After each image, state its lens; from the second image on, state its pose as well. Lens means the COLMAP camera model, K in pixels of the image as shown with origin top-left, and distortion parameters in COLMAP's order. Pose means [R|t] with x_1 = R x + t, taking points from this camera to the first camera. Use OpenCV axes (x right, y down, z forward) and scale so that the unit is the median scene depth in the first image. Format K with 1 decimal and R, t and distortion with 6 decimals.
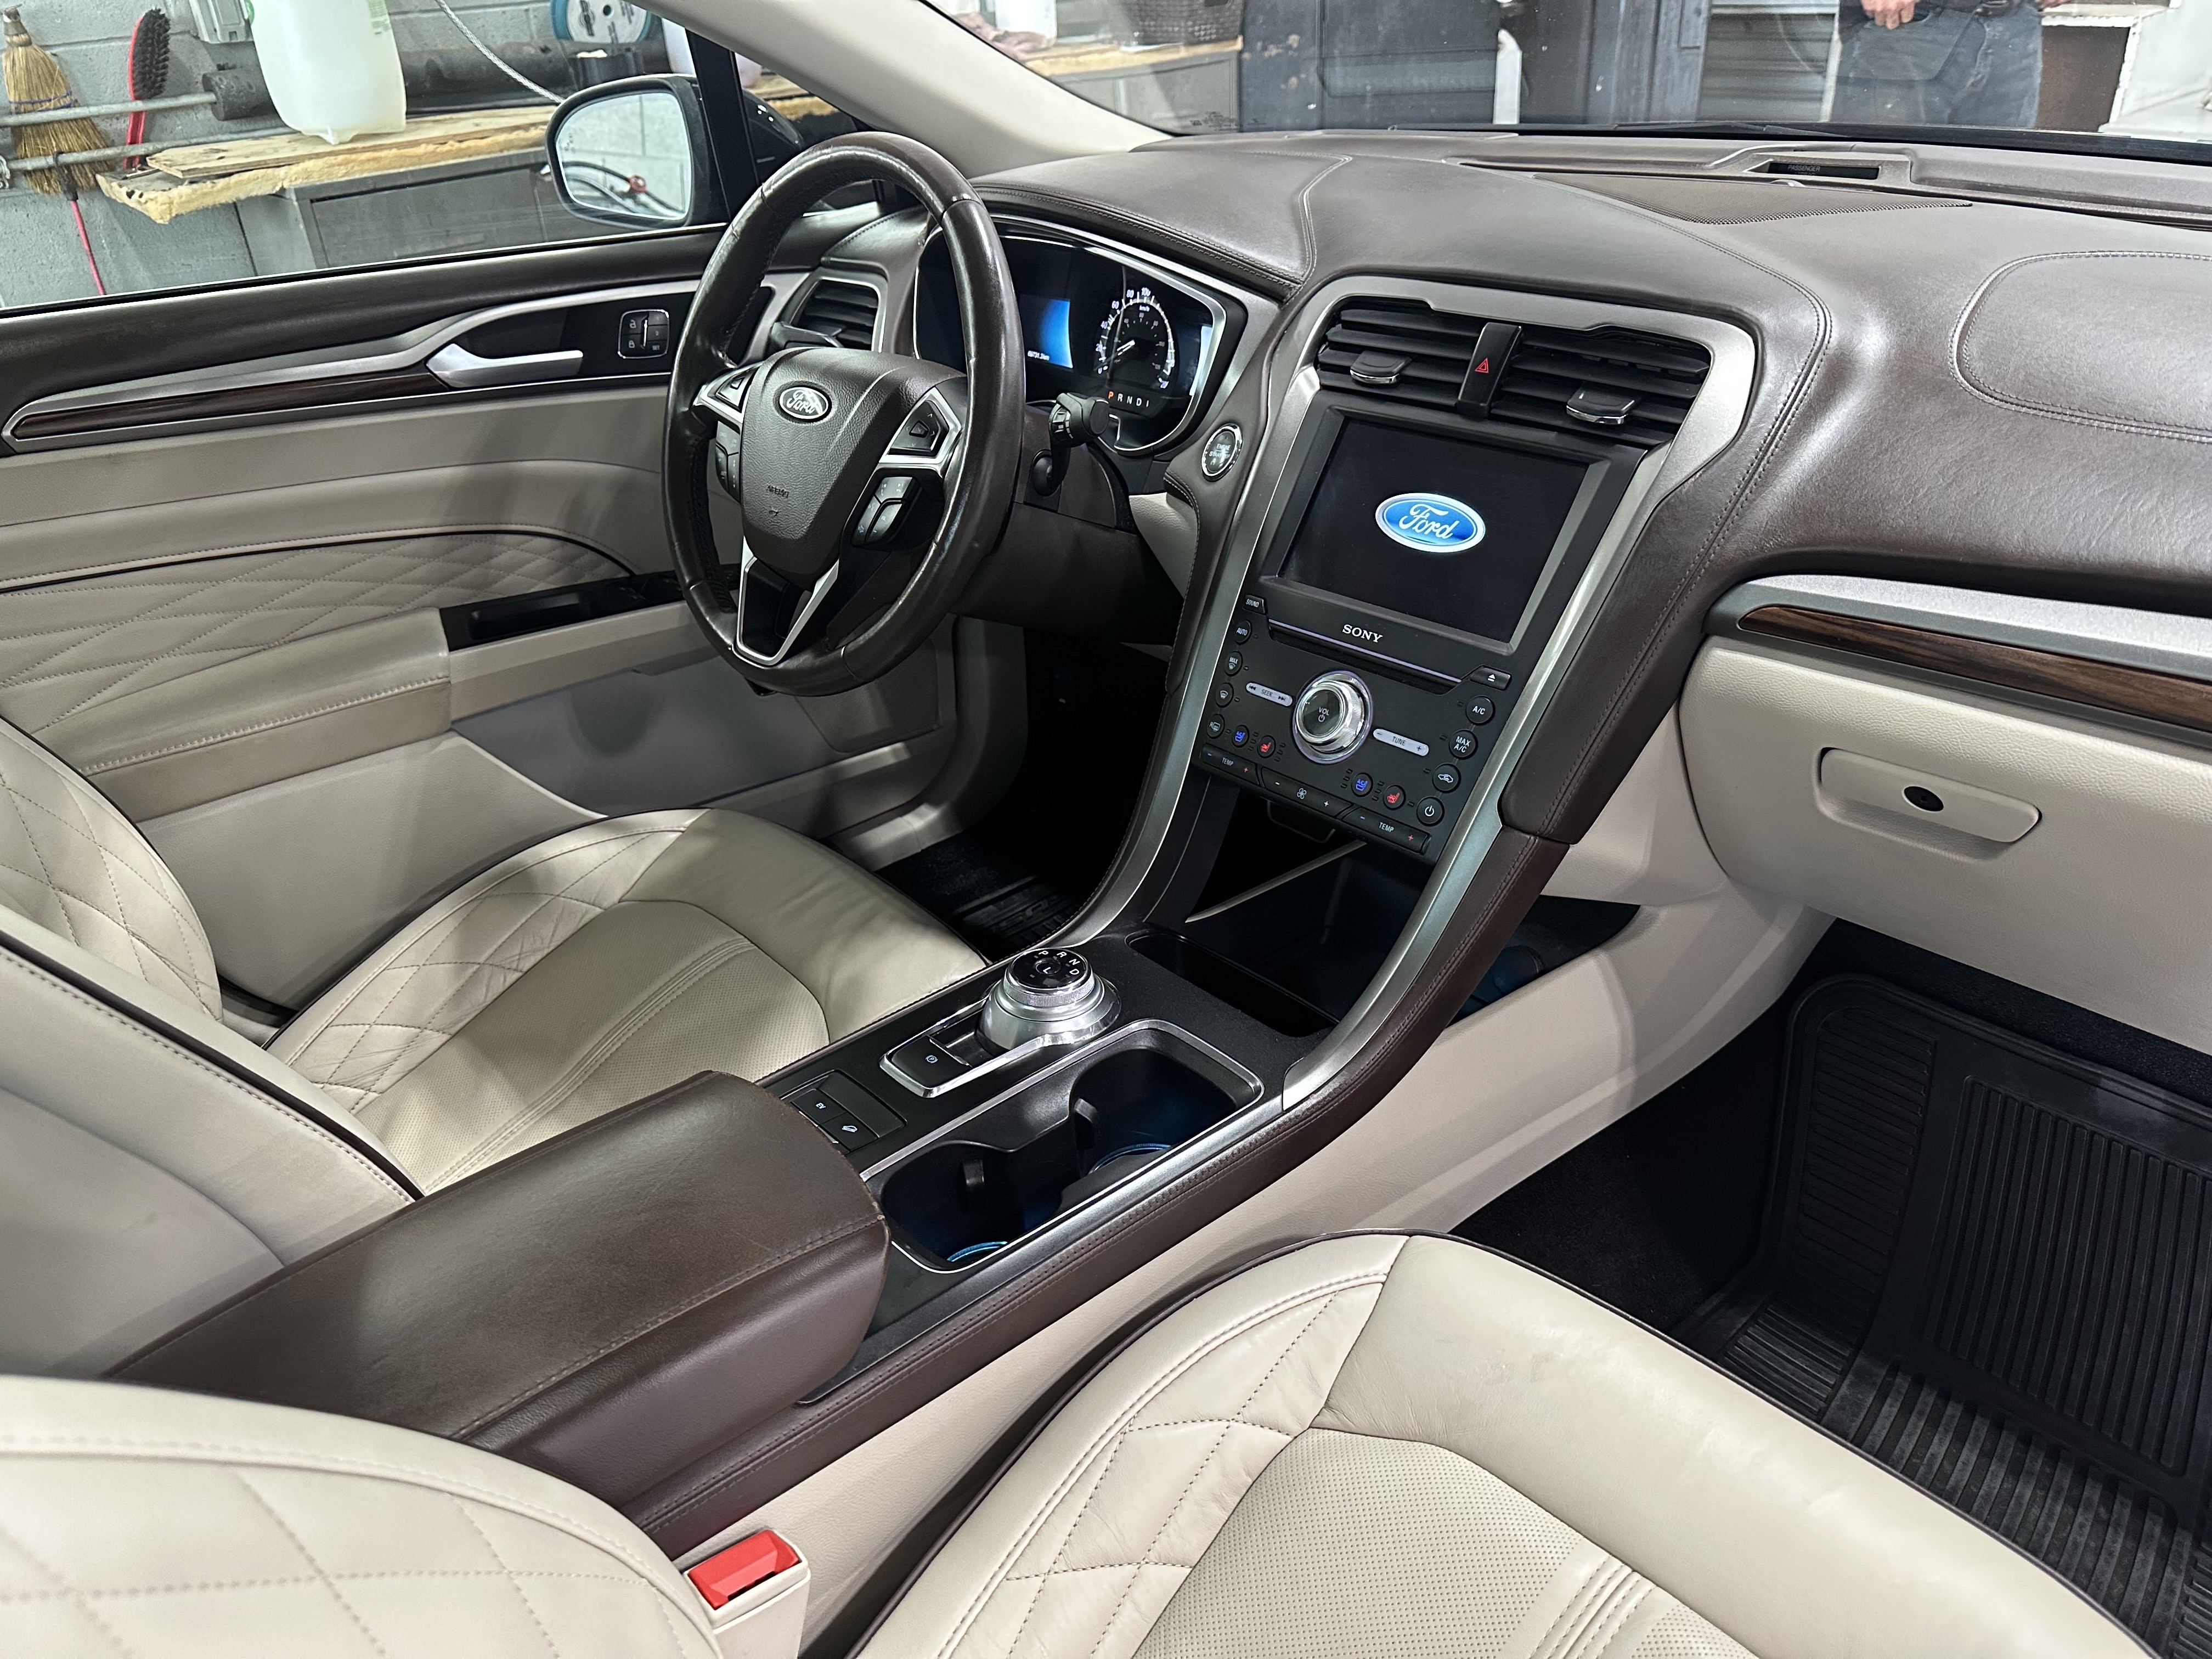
lens RADIAL K [[1563.1, 0, 1108.8], [0, 1563.1, 847.1], [0, 0, 1]] dist [0.039522, -0.052781]
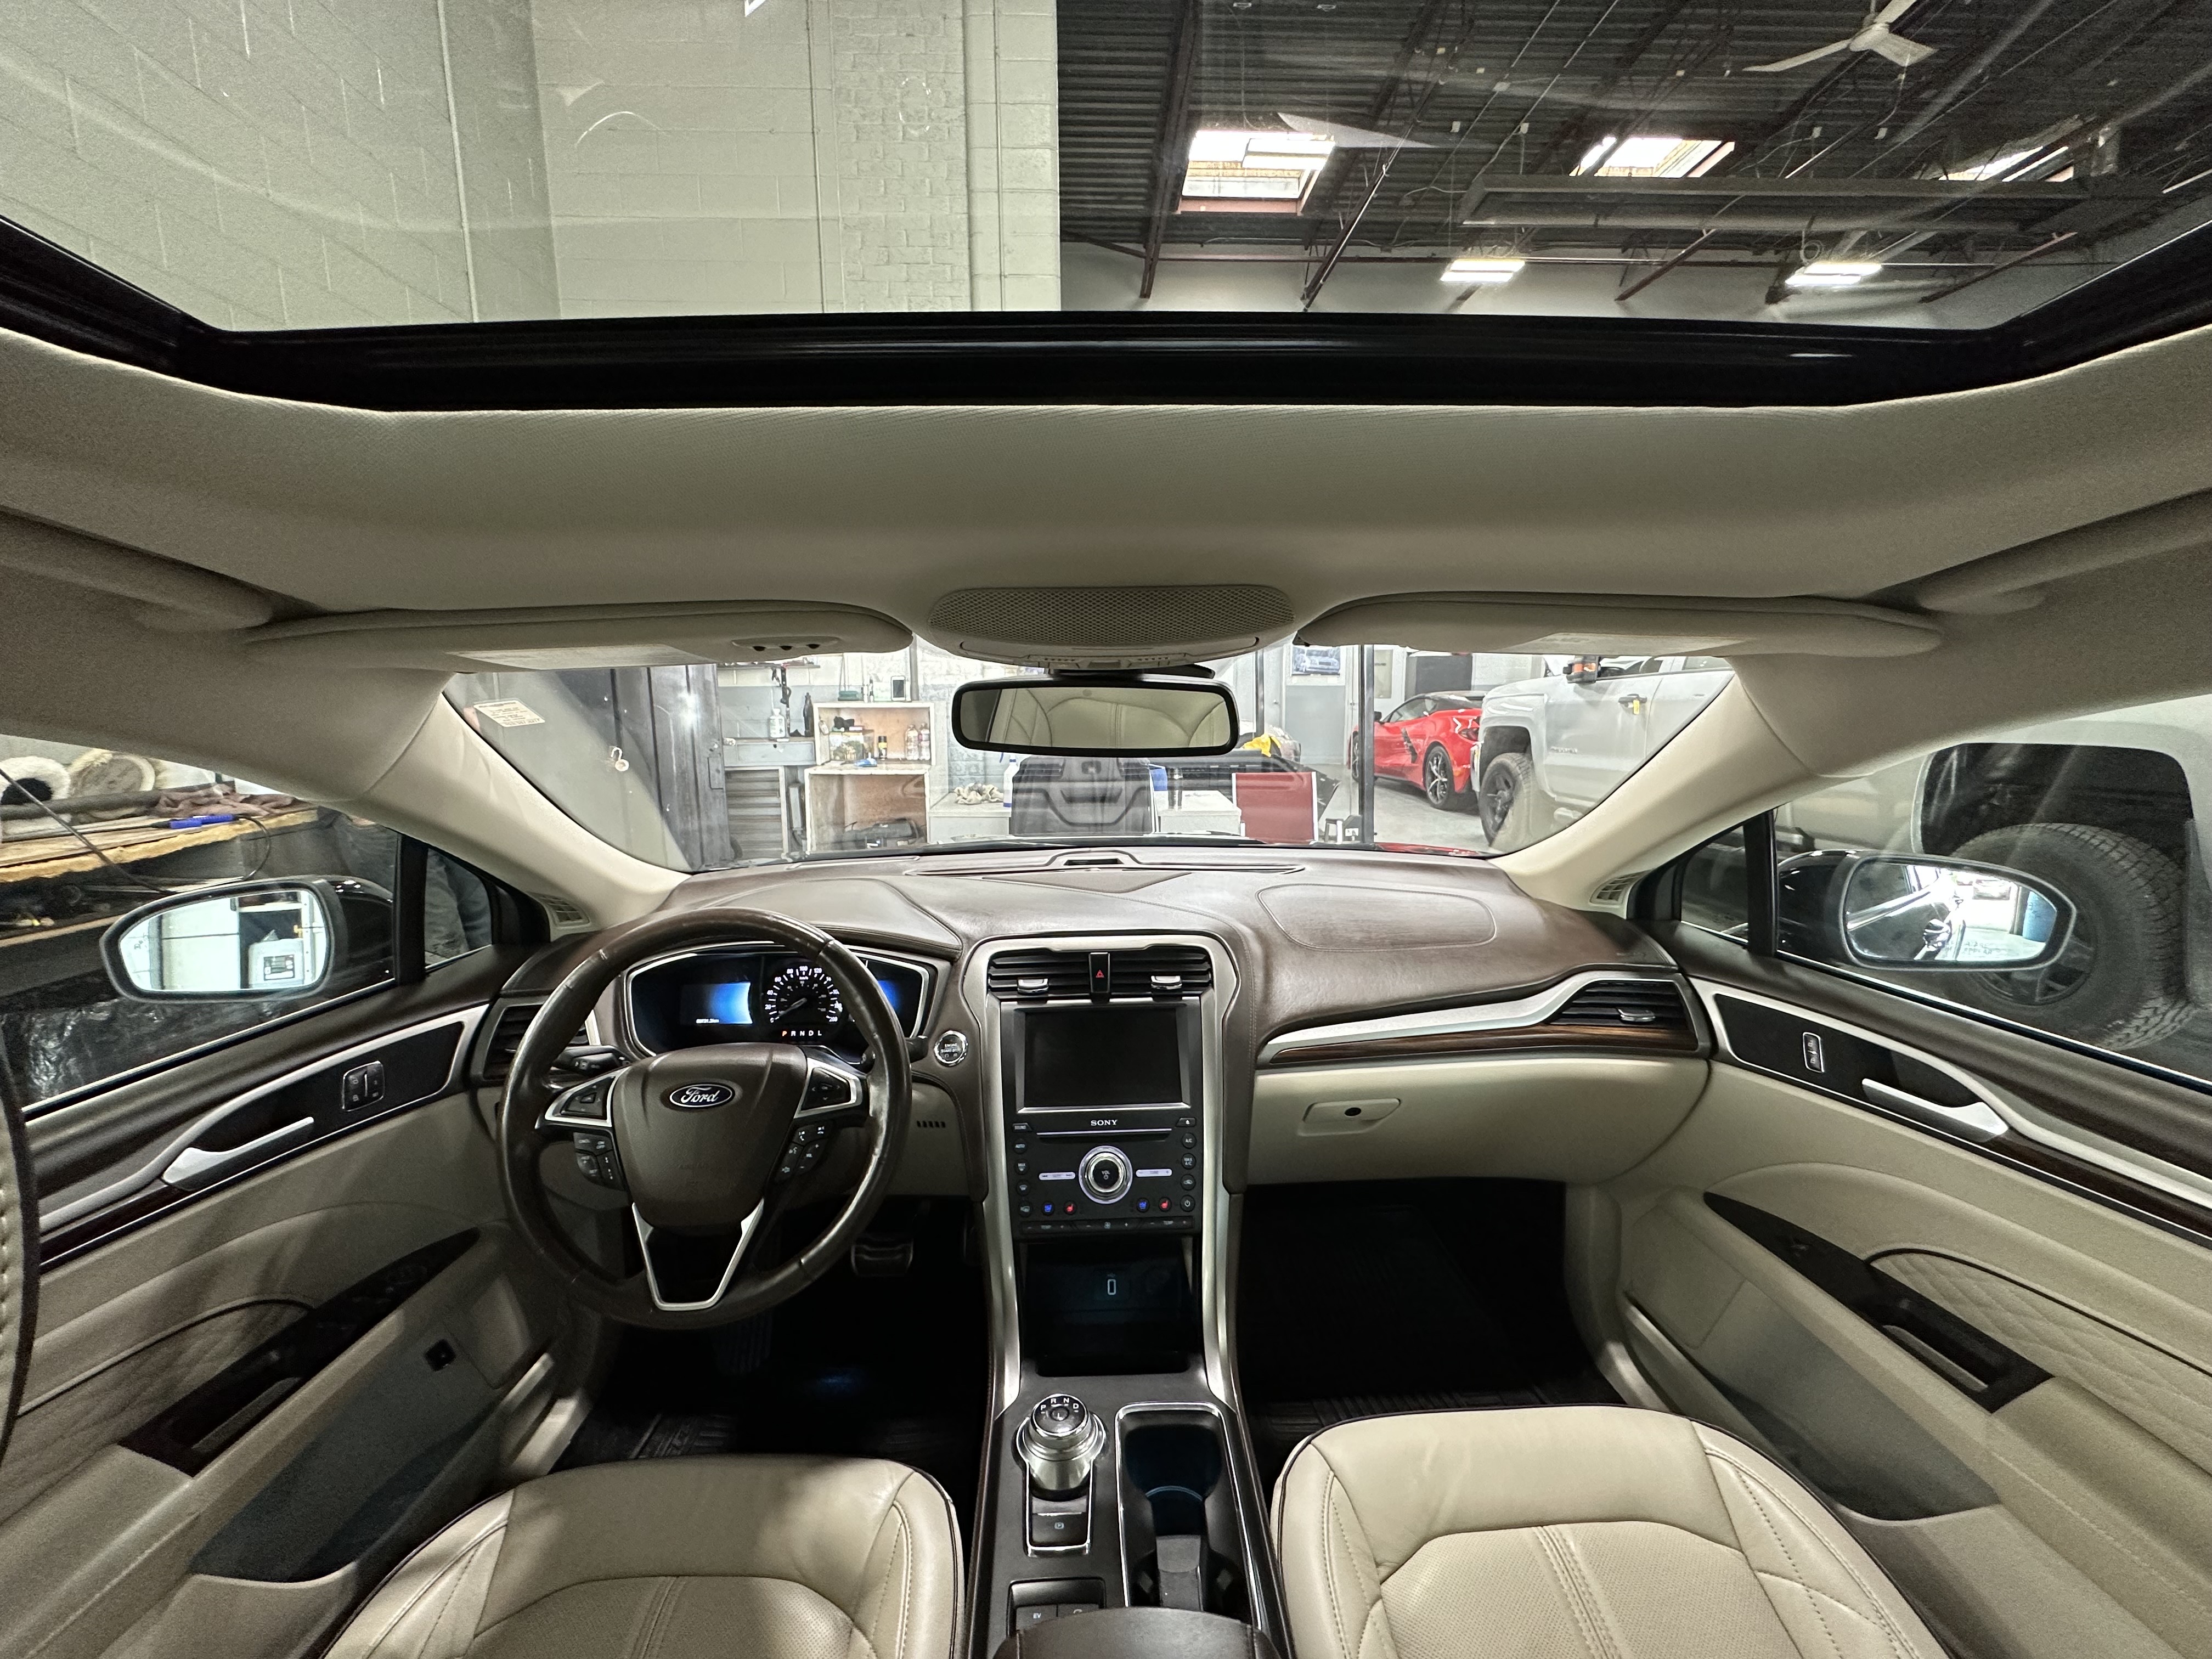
lens RADIAL K [[876.4, 0, 1103.4], [0, 876.4, 819.0], [0, 0, 1]] dist [-0.001933, -0.001485]
pose [[0.645704, -0.063912, 0.760908, -0.521358], [0.364796, 0.901239, -0.233865, -0.188843], [-0.670813, 0.428583, 0.605248, 0.192735]]
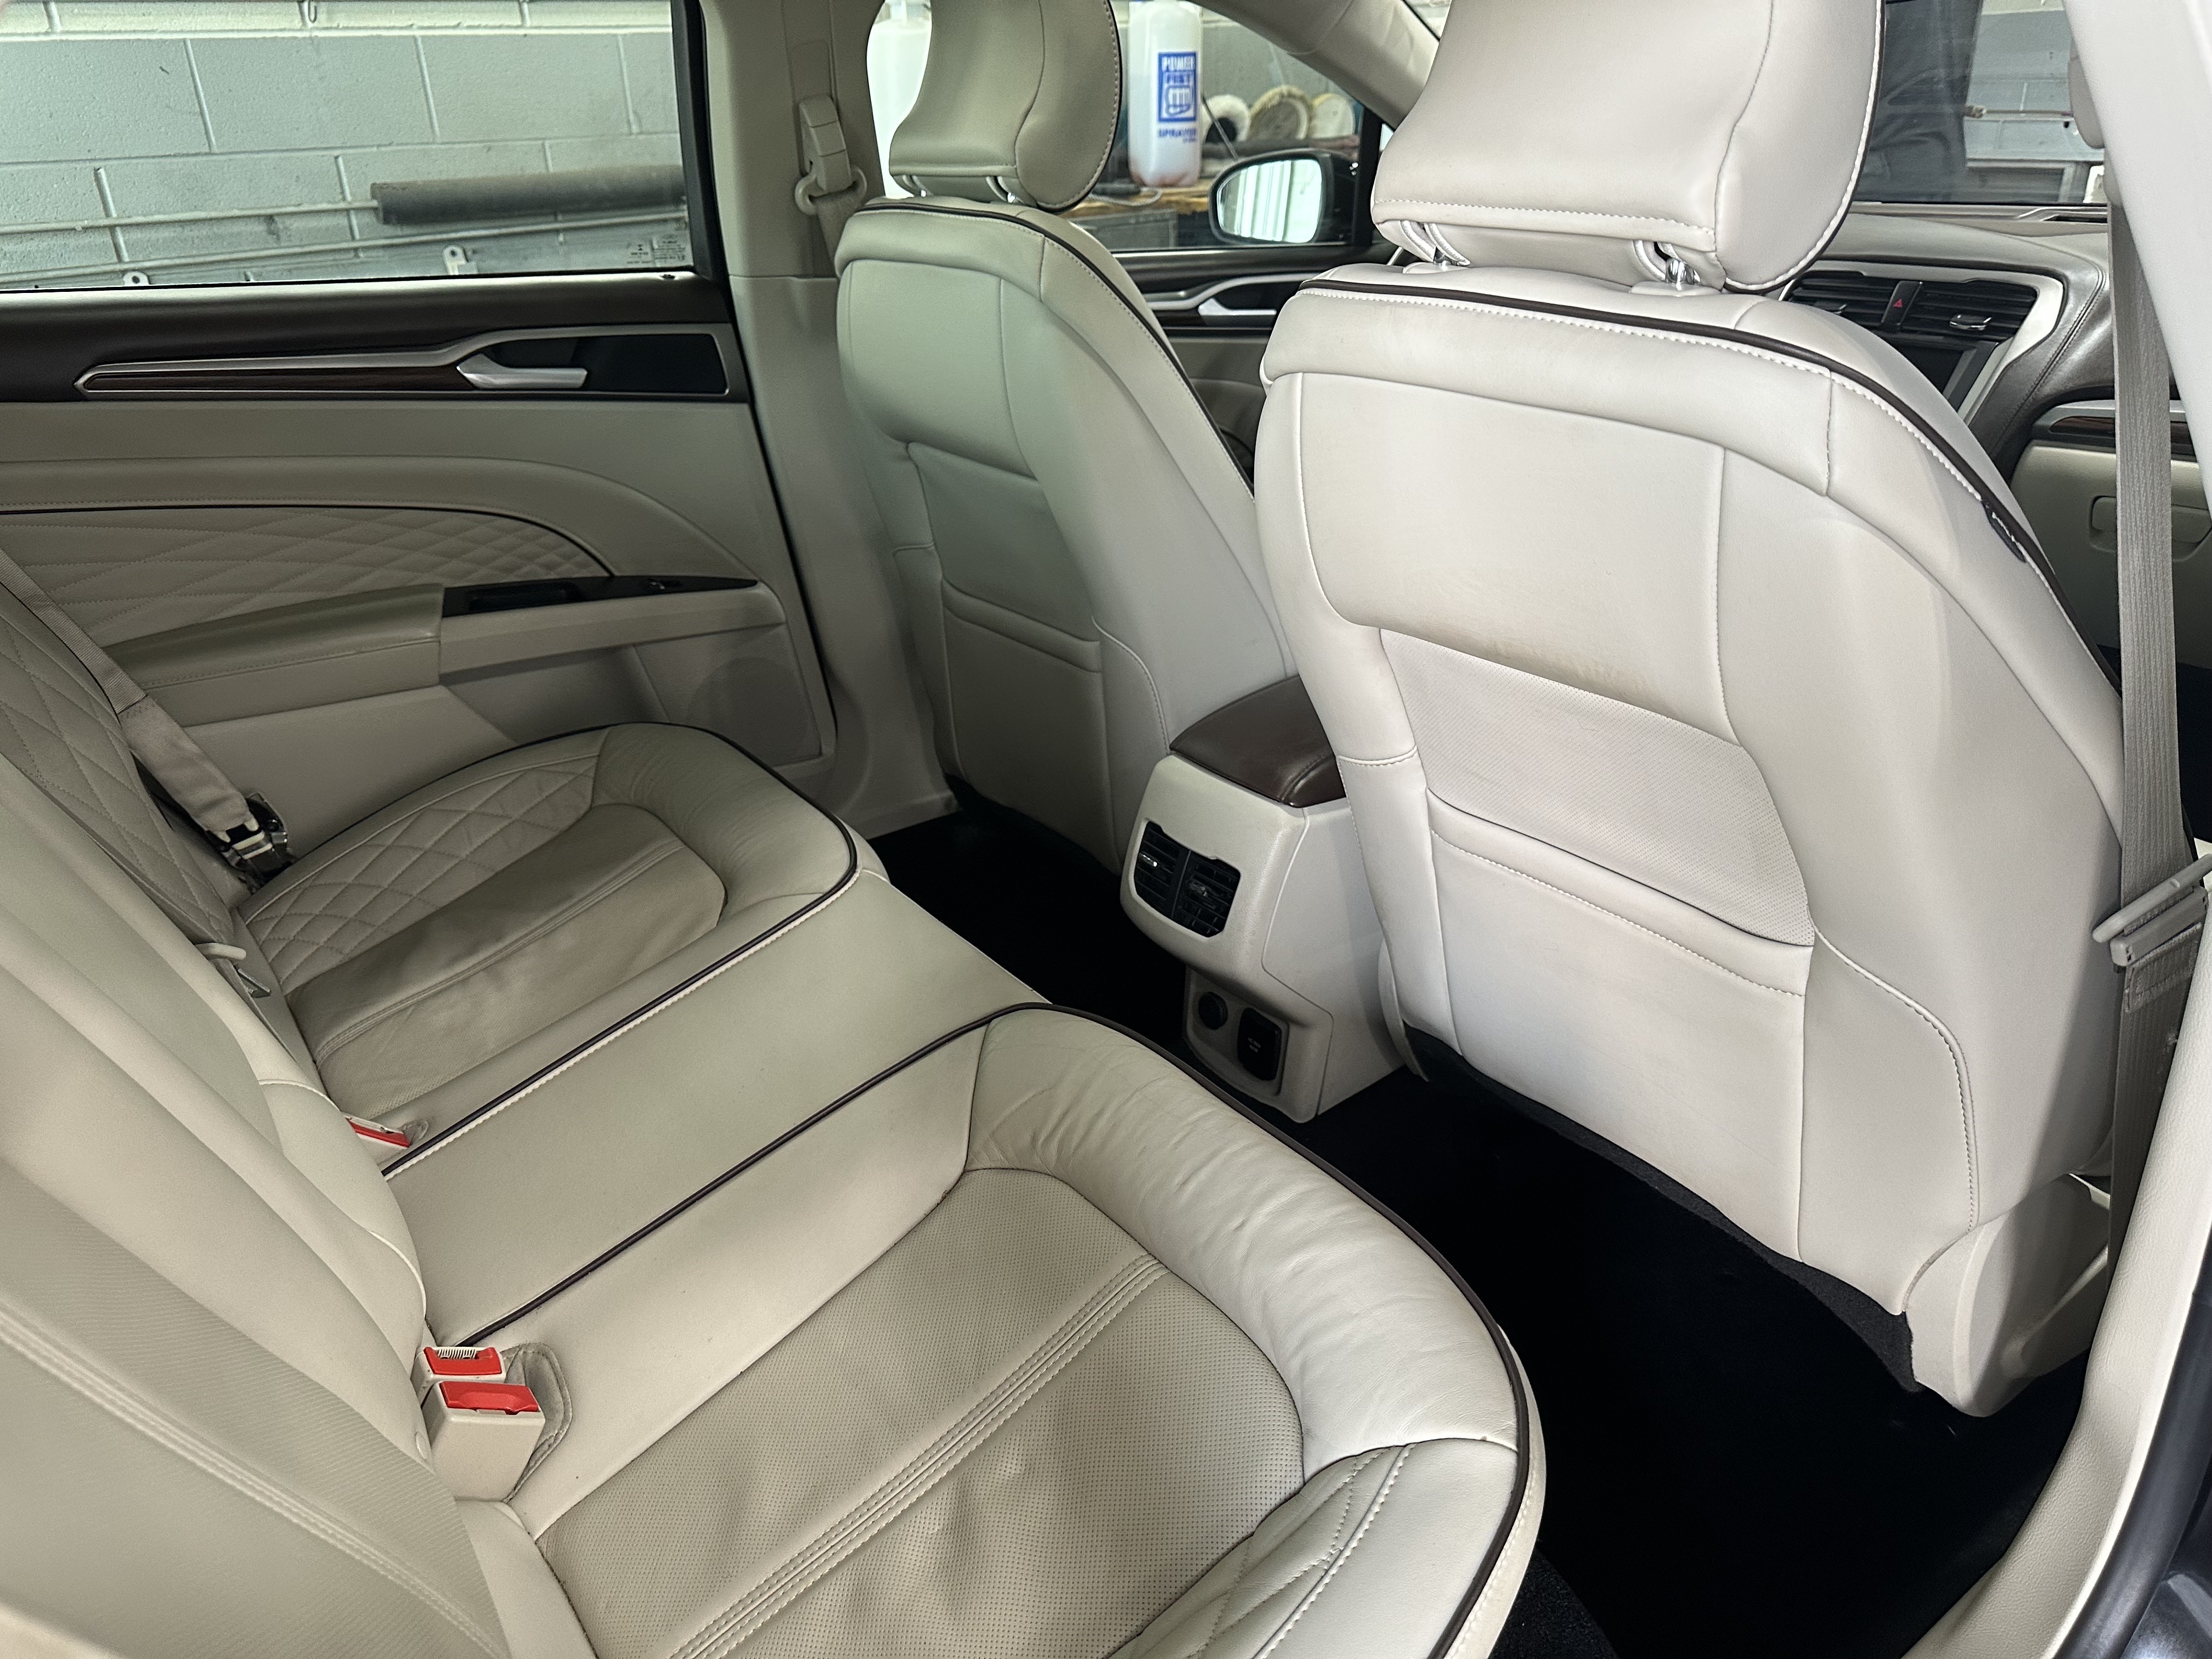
lens RADIAL K [[1563.1, 0, 1106.5], [0, 1563.1, 834.2], [0, 0, 1]] dist [0.039522, -0.052781]
pose [[0.992590, 0.077361, -0.093701, -0.380654], [-0.085013, 0.993112, -0.080627, 0.443623], [0.086818, 0.087995, 0.992330, -0.694216]]
